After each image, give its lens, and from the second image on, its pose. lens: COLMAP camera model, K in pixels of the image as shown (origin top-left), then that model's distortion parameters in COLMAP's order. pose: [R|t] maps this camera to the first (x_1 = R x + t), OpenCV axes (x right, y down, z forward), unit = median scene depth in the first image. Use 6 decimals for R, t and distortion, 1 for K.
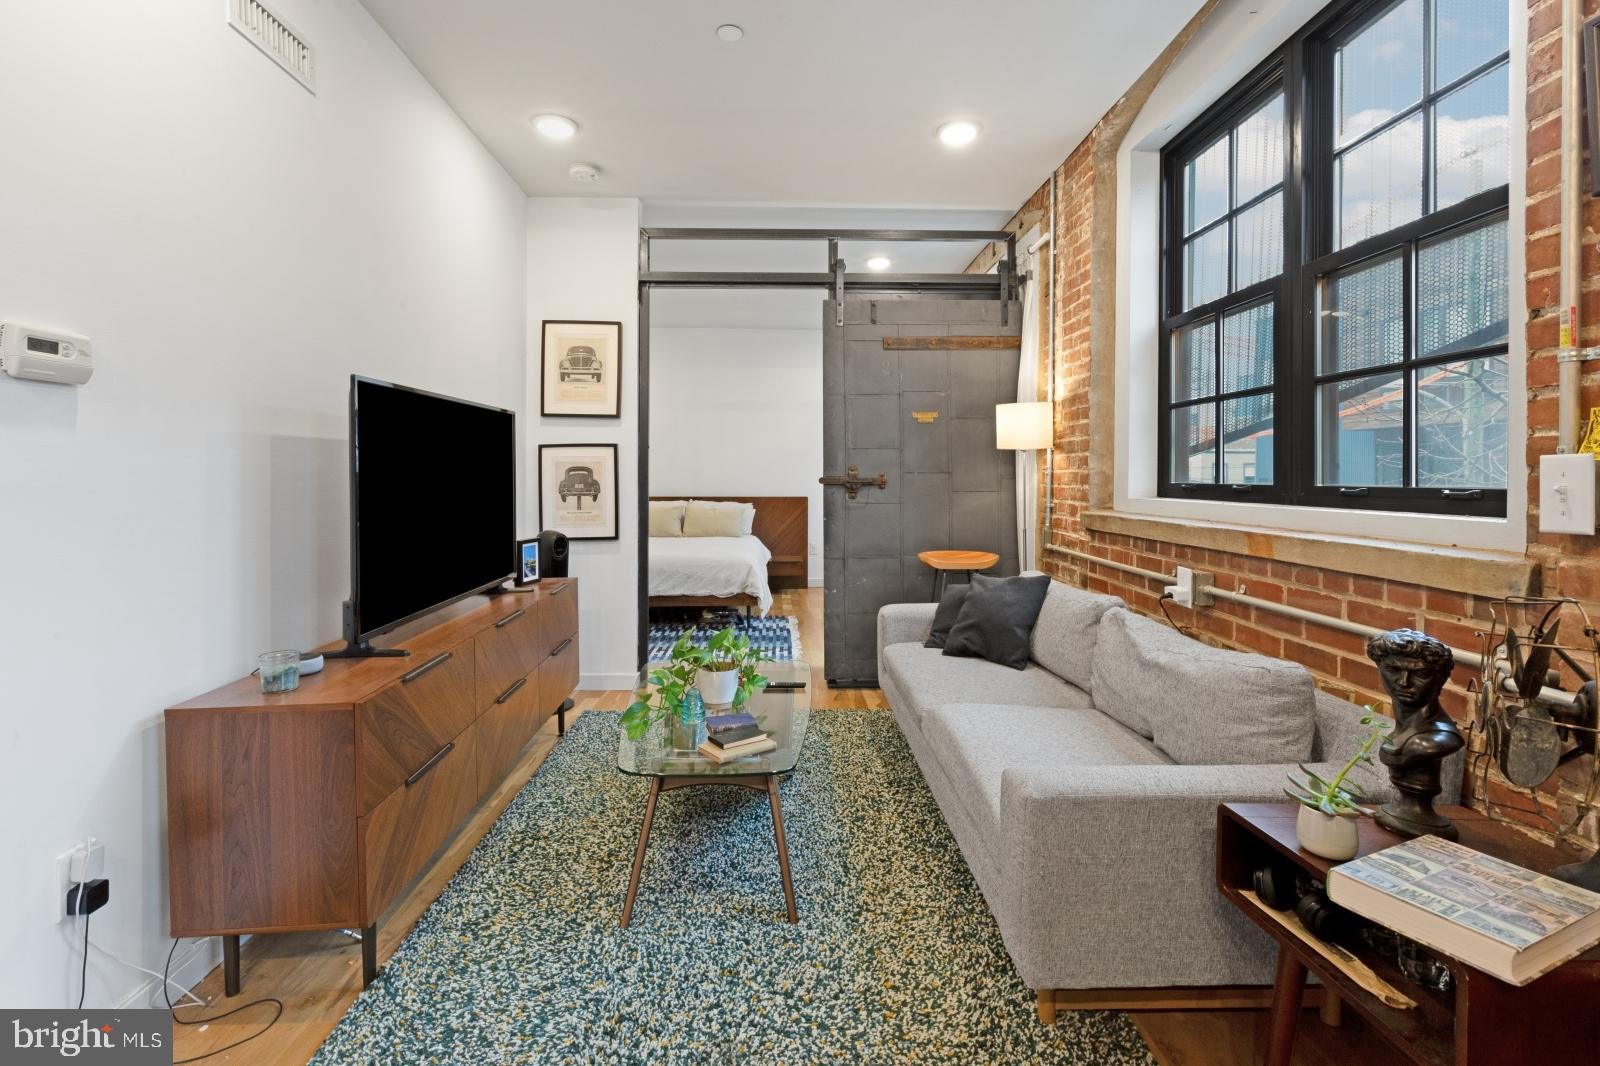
lens RADIAL K [[734.7, 0, 794.6], [0, 734.7, 476.6], [0, 0, 1]] dist [0.004099, -0.002375]
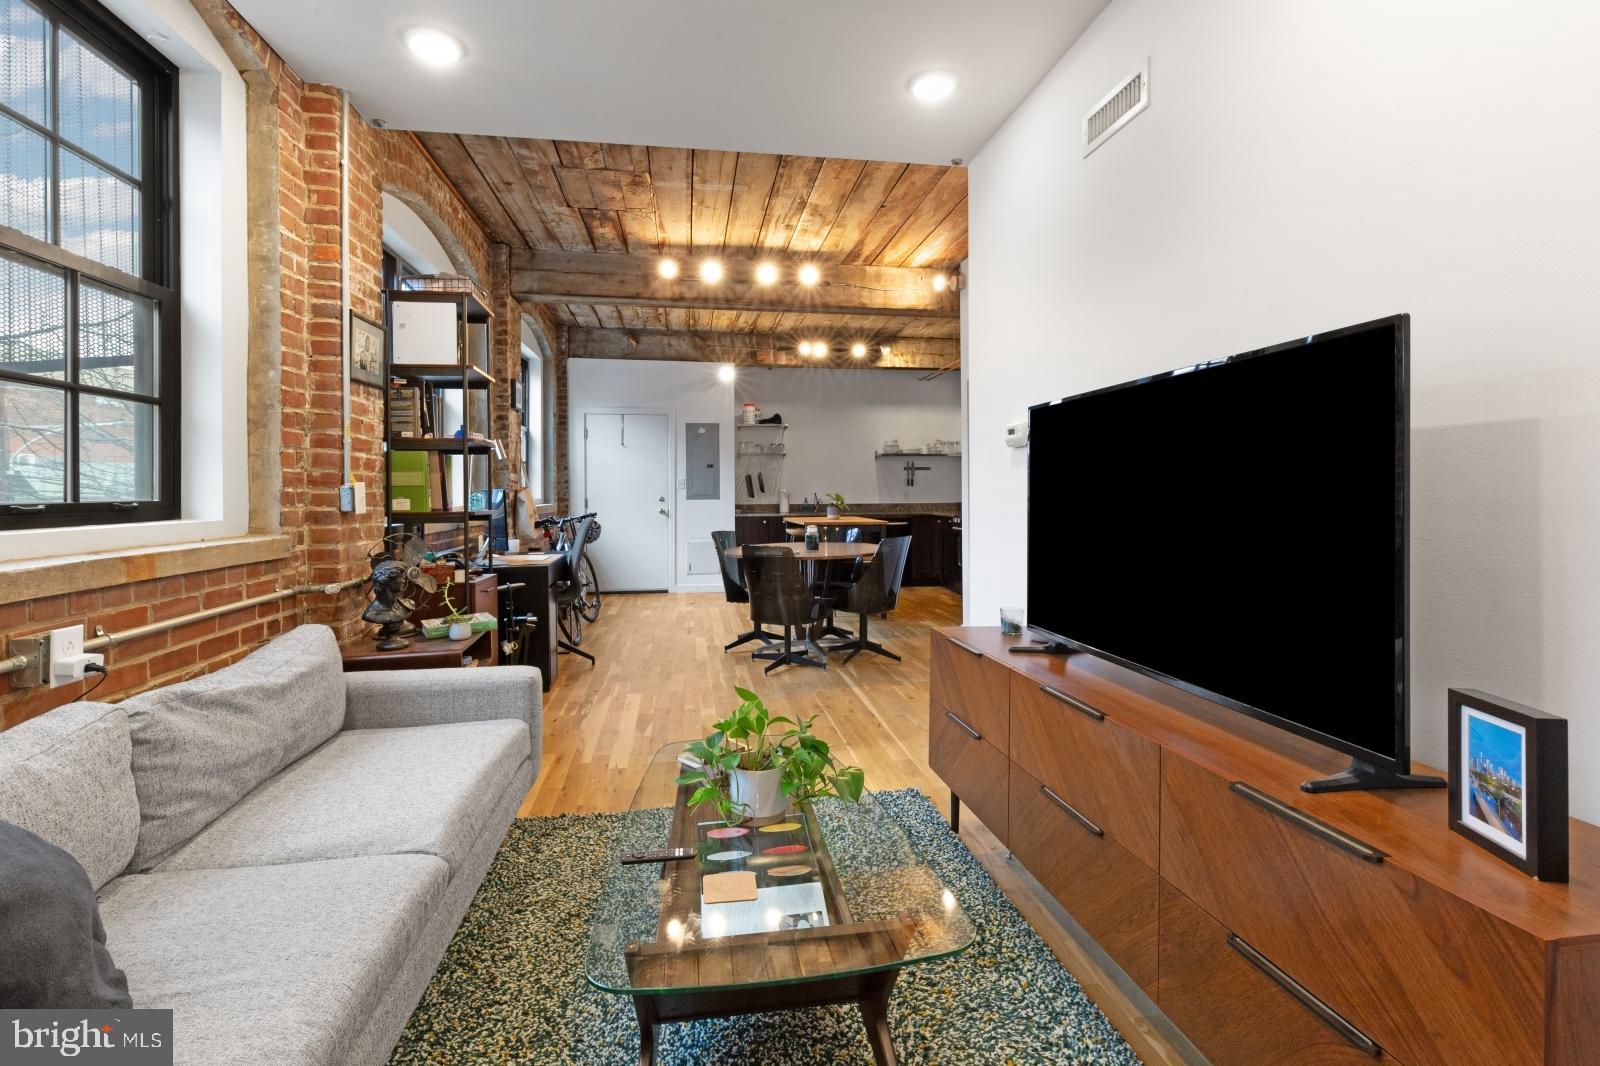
lens RADIAL K [[734.7, 0, 793.1], [0, 734.7, 488.8], [0, 0, 1]] dist [0.004099, -0.002375]
pose [[-0.993135, 0.001357, -0.116963, -0.039369], [0.001284, 0.999999, 0.000700, -0.002774], [0.116964, 0.000545, -0.993136, 1.228921]]
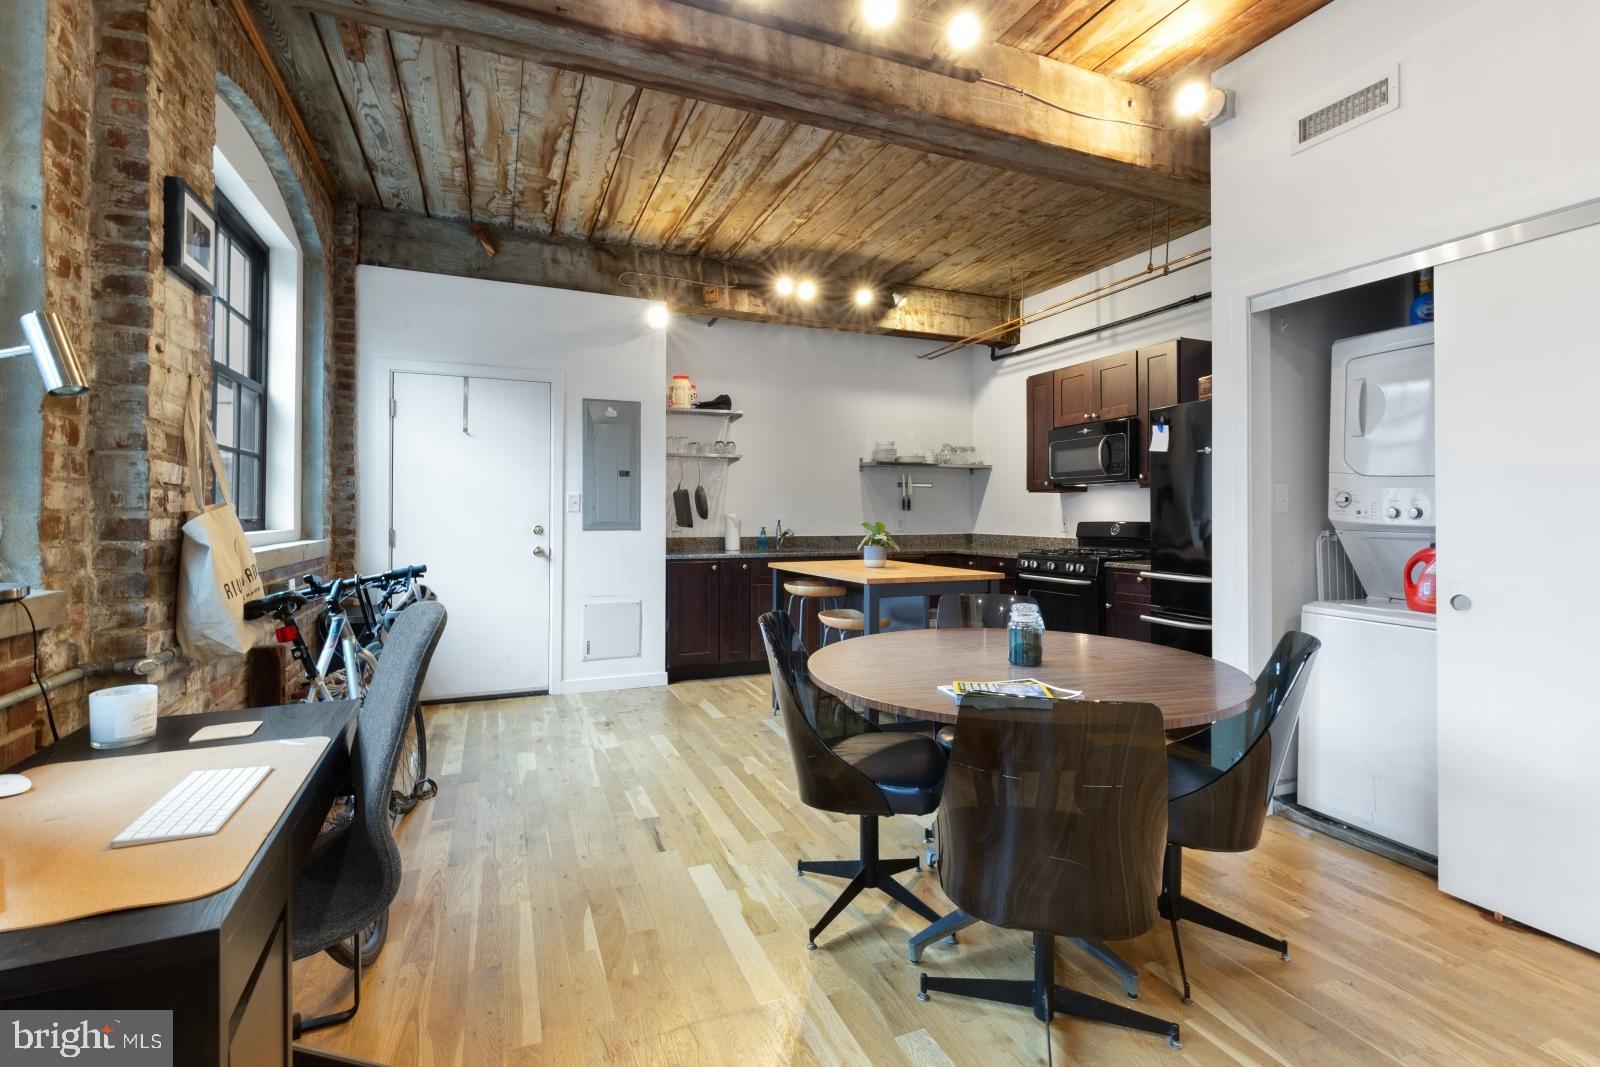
lens RADIAL K [[734.7, 0, 793.4], [0, 734.7, 509.7], [0, 0, 1]] dist [0.004099, -0.002375]
pose [[-0.936890, -0.006801, -0.349558, 0.146145], [-0.005467, 0.999974, -0.004804, -0.001223], [0.349581, -0.002590, -0.936902, 0.204617]]
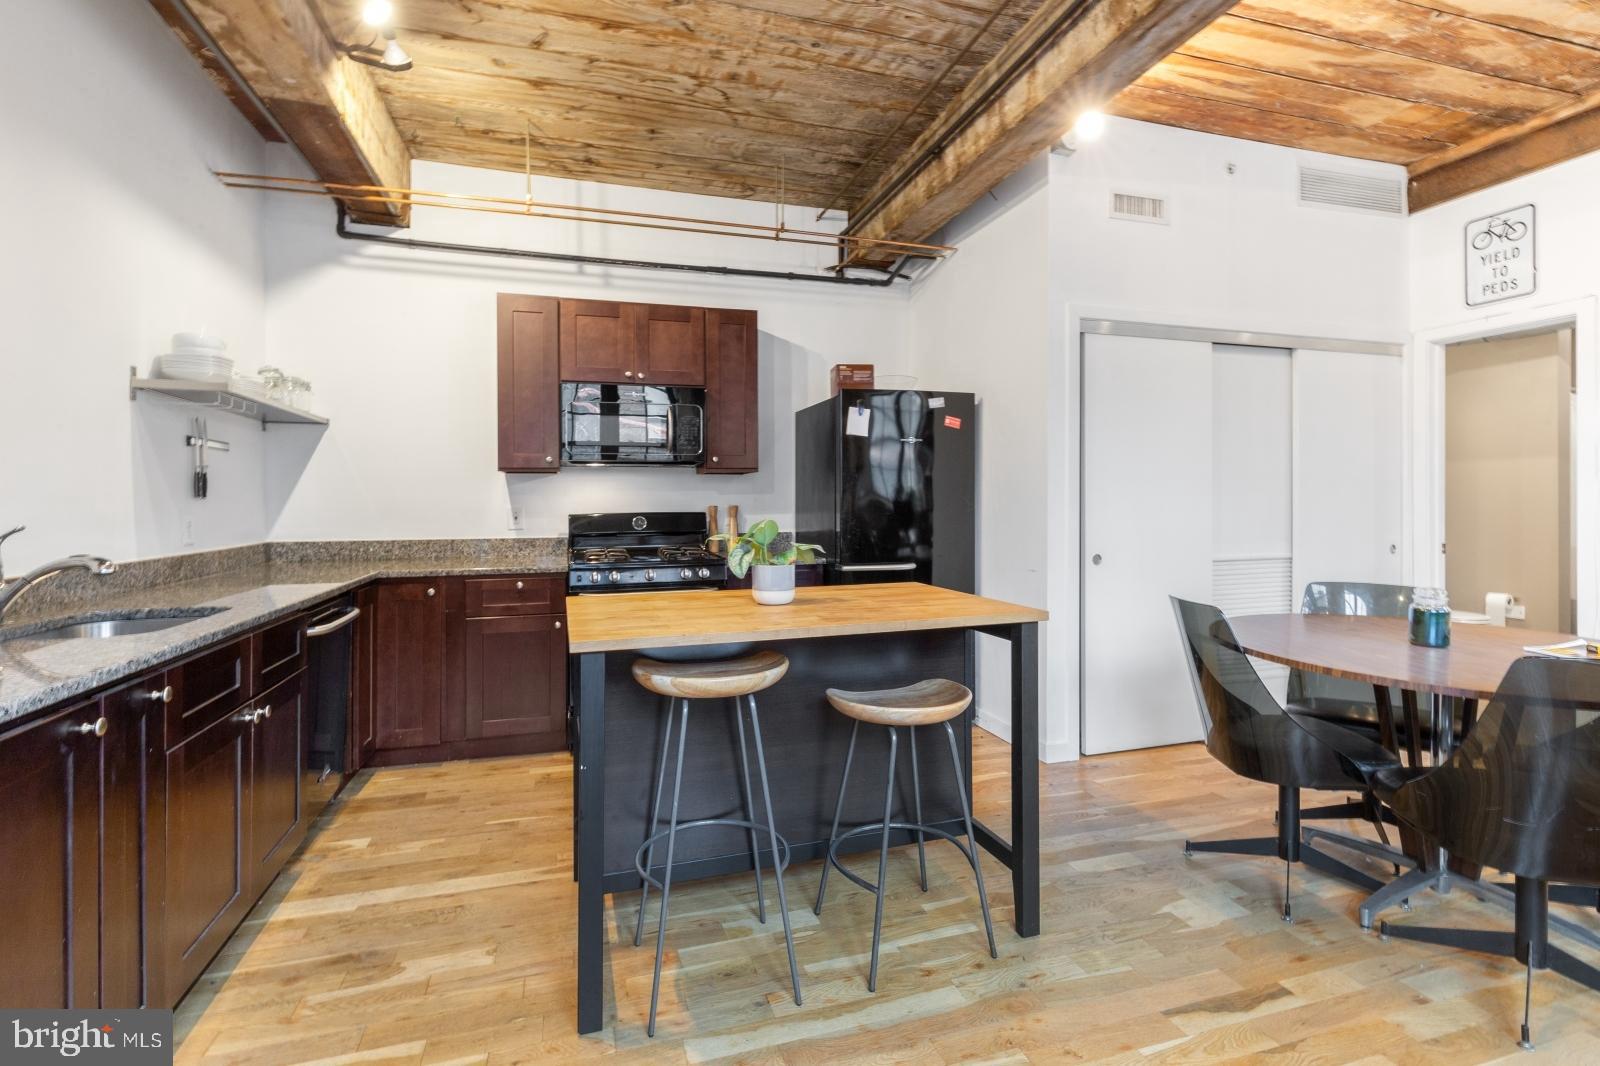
lens RADIAL K [[734.7, 0, 790.2], [0, 734.7, 502.5], [0, 0, 1]] dist [0.004099, -0.002375]
pose [[0.259918, -0.003808, -0.965623, 0.222598], [0.003674, 0.999989, -0.002954, -0.000063], [0.965624, -0.002780, 0.259929, -1.054748]]
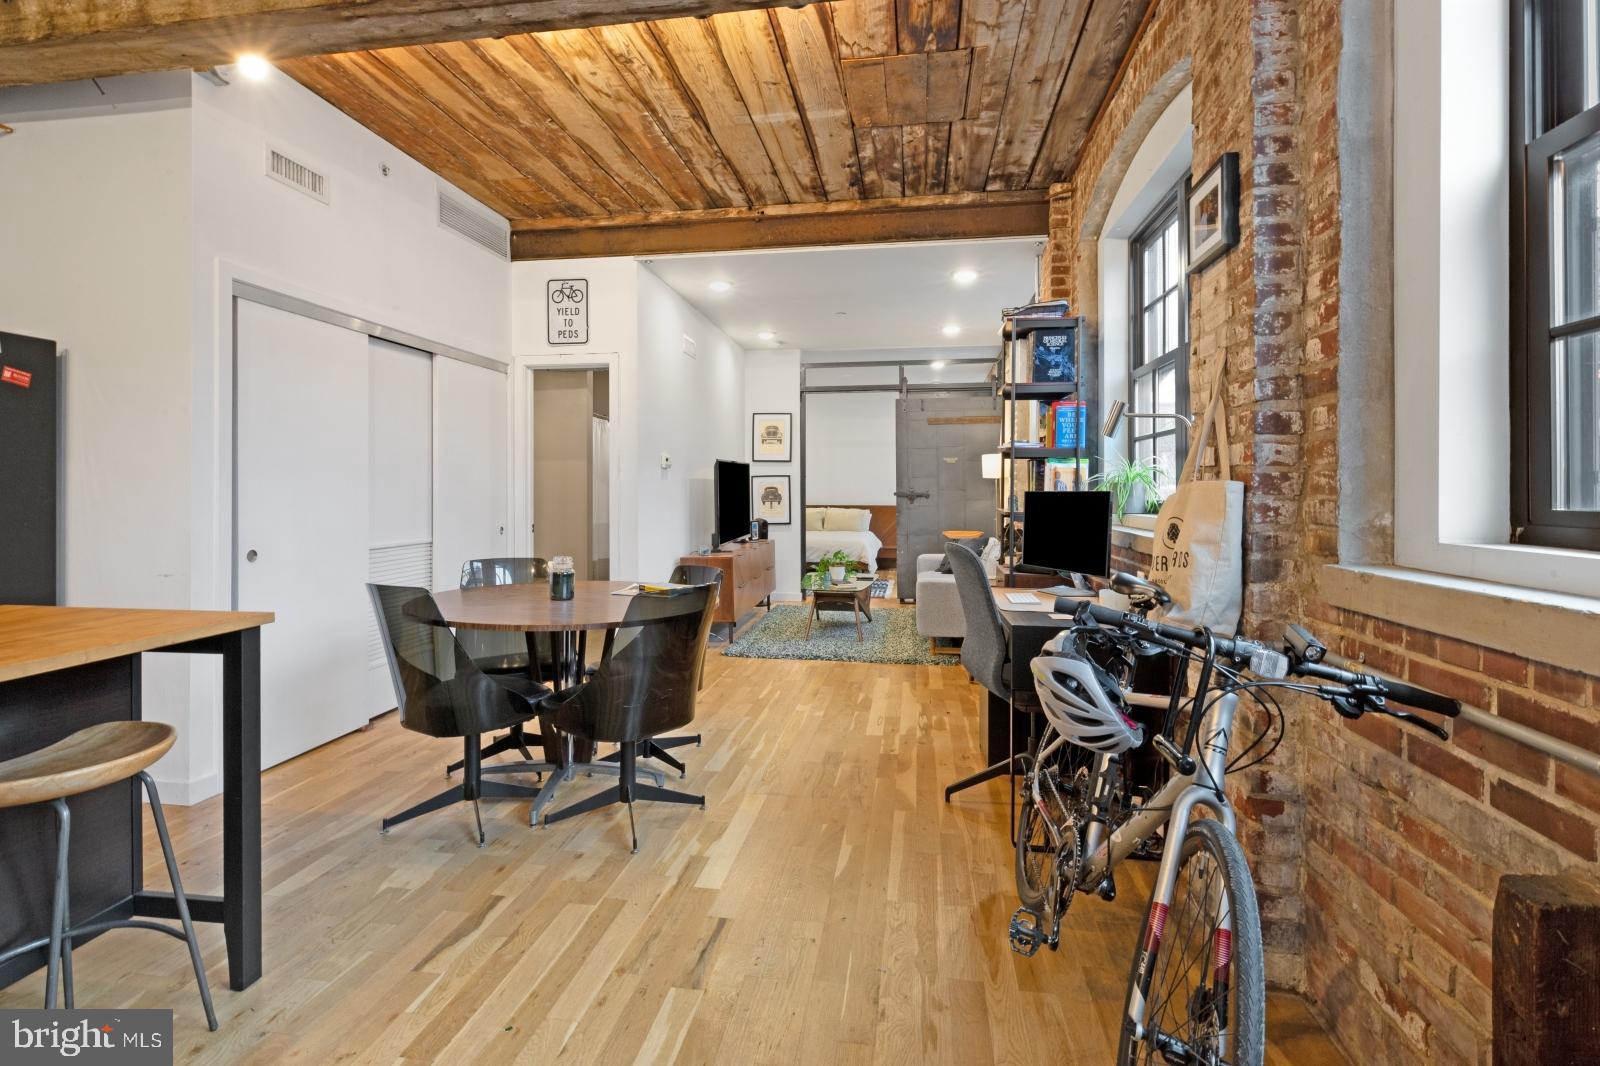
lens RADIAL K [[757.1, 0, 800.7], [0, 757.1, 494.0], [0, 0, 1]] dist [-0.000256, -0.002995]
pose [[0.983676, -0.000718, -0.179948, 0.179240], [0.001241, 0.999995, 0.002797, -0.000424], [0.179945, -0.002975, 0.983672, -1.169776]]
